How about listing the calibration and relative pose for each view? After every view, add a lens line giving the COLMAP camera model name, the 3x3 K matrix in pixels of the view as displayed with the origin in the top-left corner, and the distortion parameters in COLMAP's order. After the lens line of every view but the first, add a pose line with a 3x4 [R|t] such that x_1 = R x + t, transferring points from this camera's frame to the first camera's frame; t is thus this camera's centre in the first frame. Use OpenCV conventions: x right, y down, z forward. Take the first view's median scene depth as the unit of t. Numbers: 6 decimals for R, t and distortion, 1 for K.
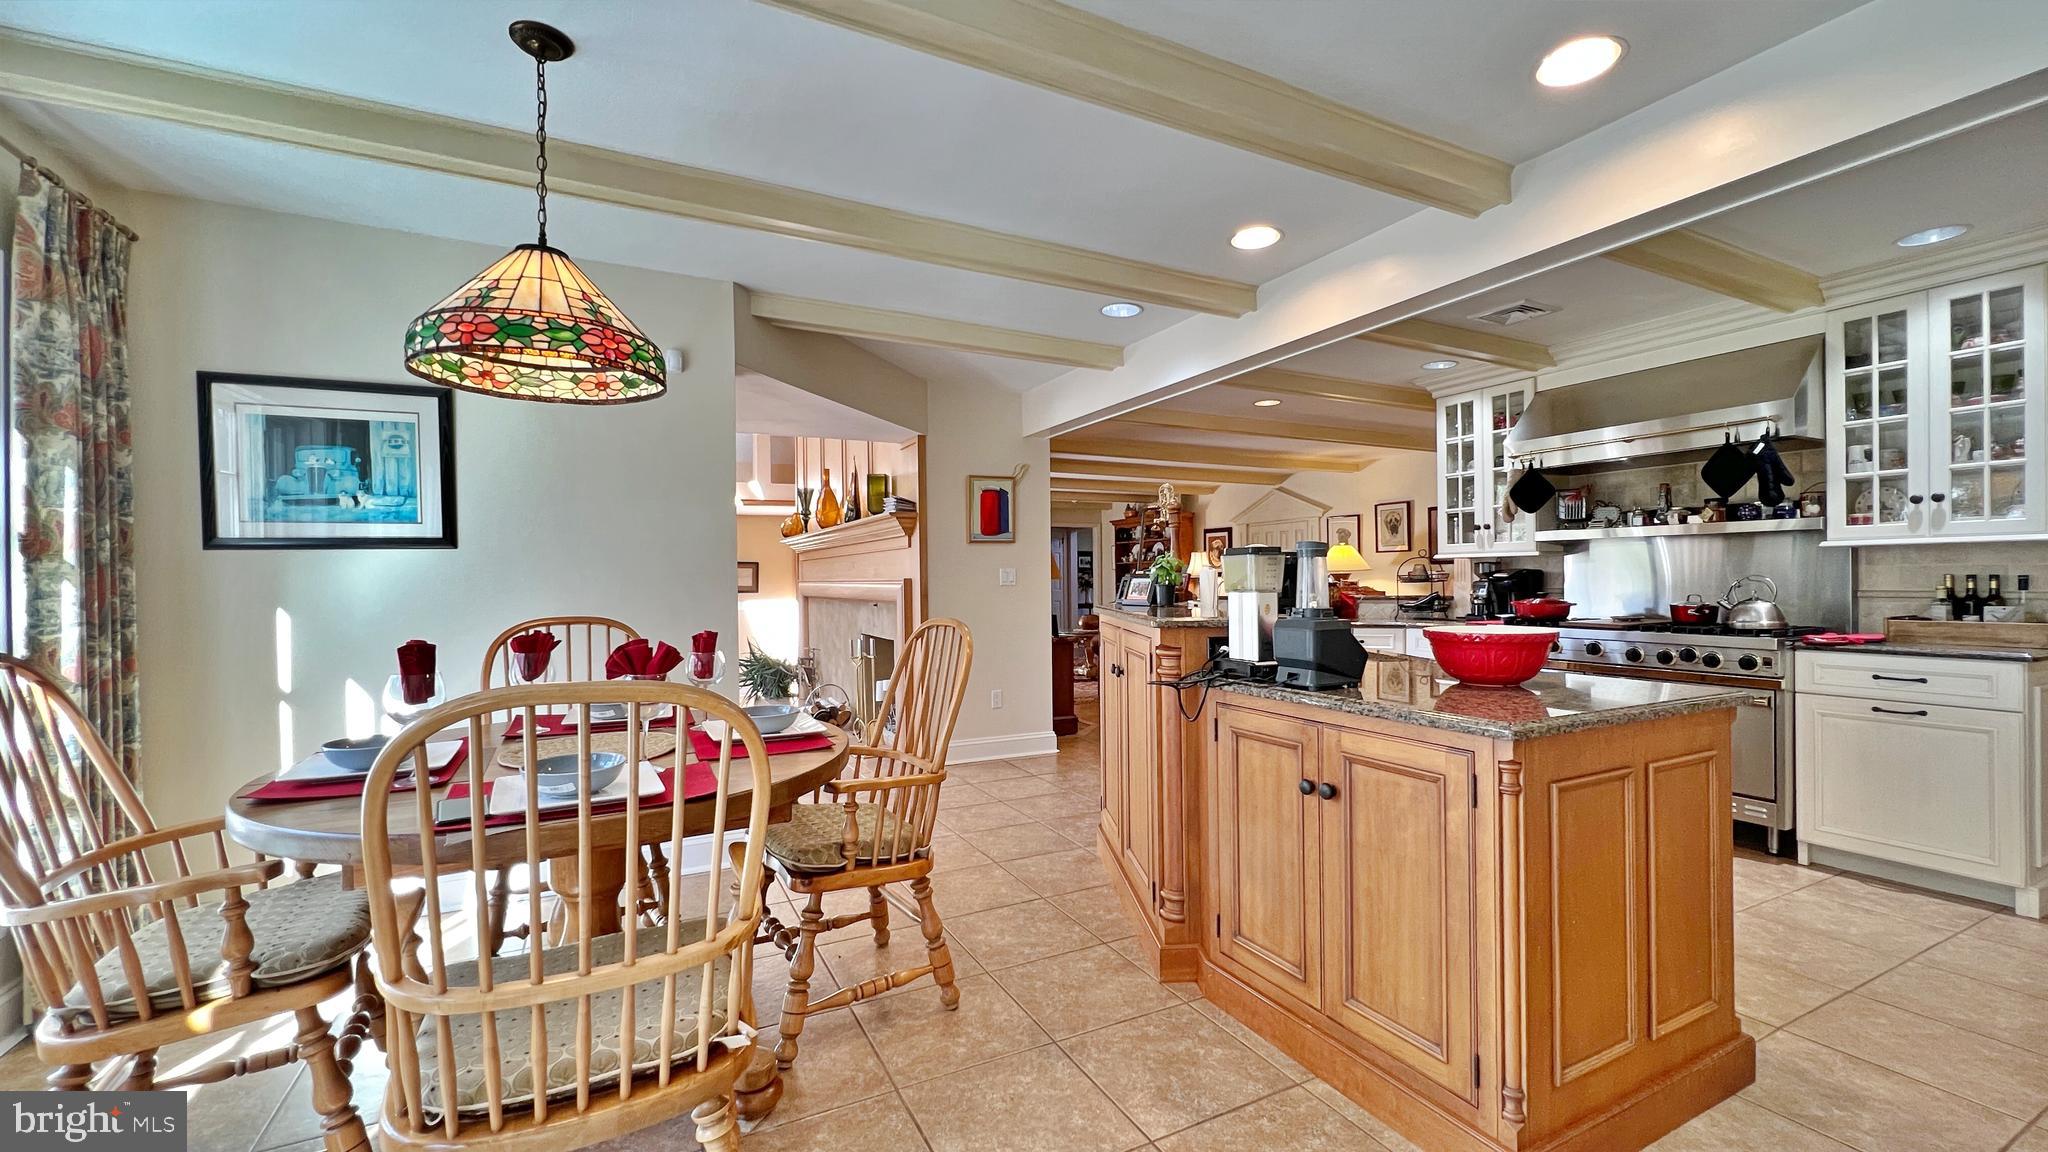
lens RADIAL K [[832.8, 0, 1031.9], [0, 832.8, 581.8], [0, 0, 1]] dist [-0.001807, 0.000198]
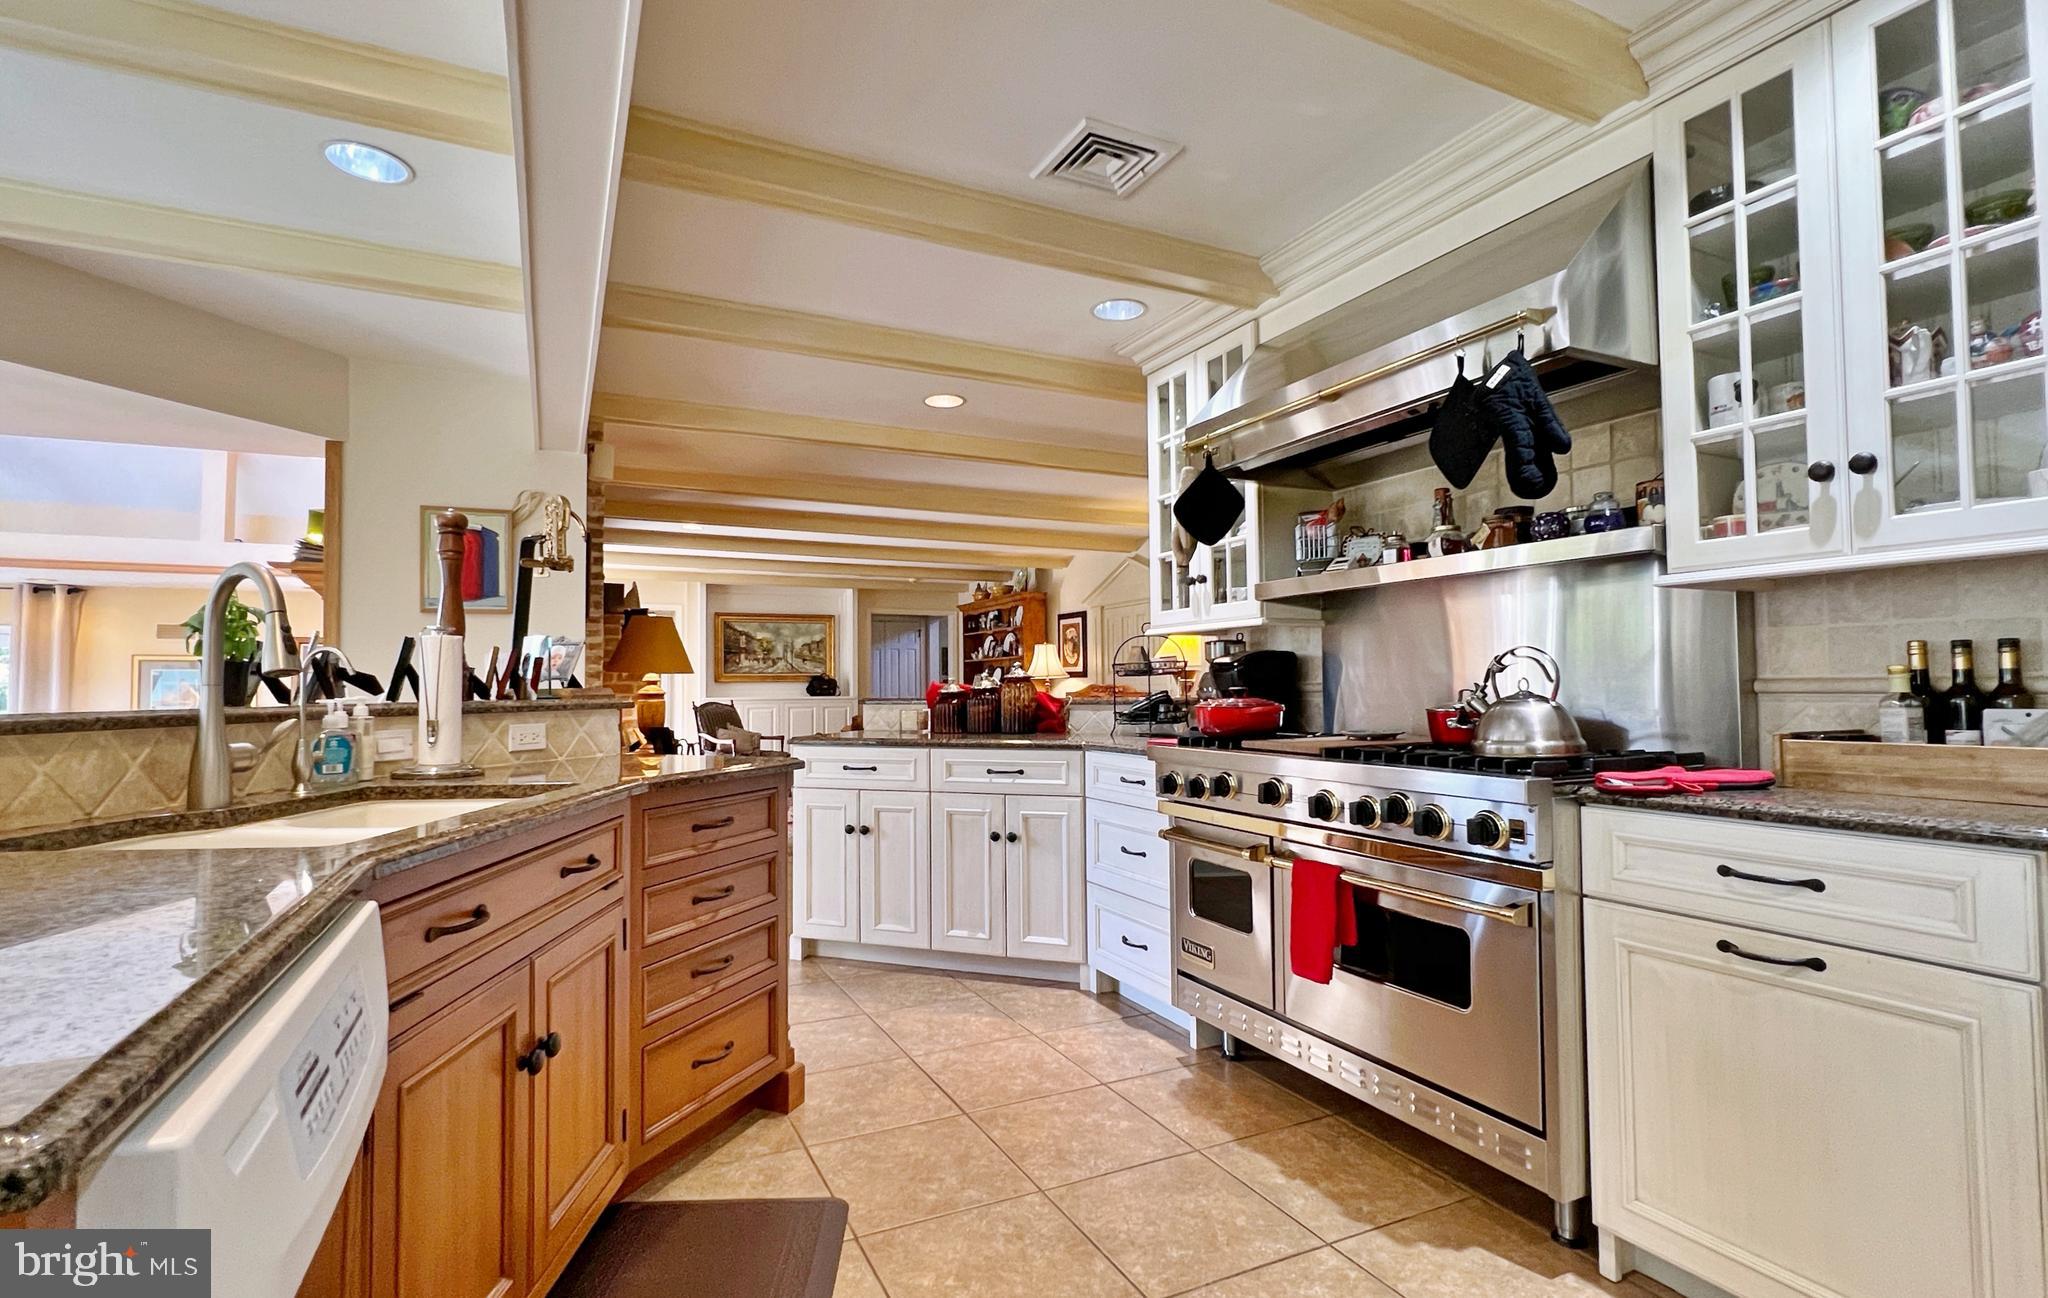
lens RADIAL K [[954.3, 0, 1016.4], [0, 954.3, 652.1], [0, 0, 1]] dist [0.001523, -0.000803]
pose [[0.999481, 0.000980, -0.032200, 0.609570], [-0.002330, 0.999118, -0.041914, 0.020256], [0.032131, 0.041968, 0.998602, 0.446698]]
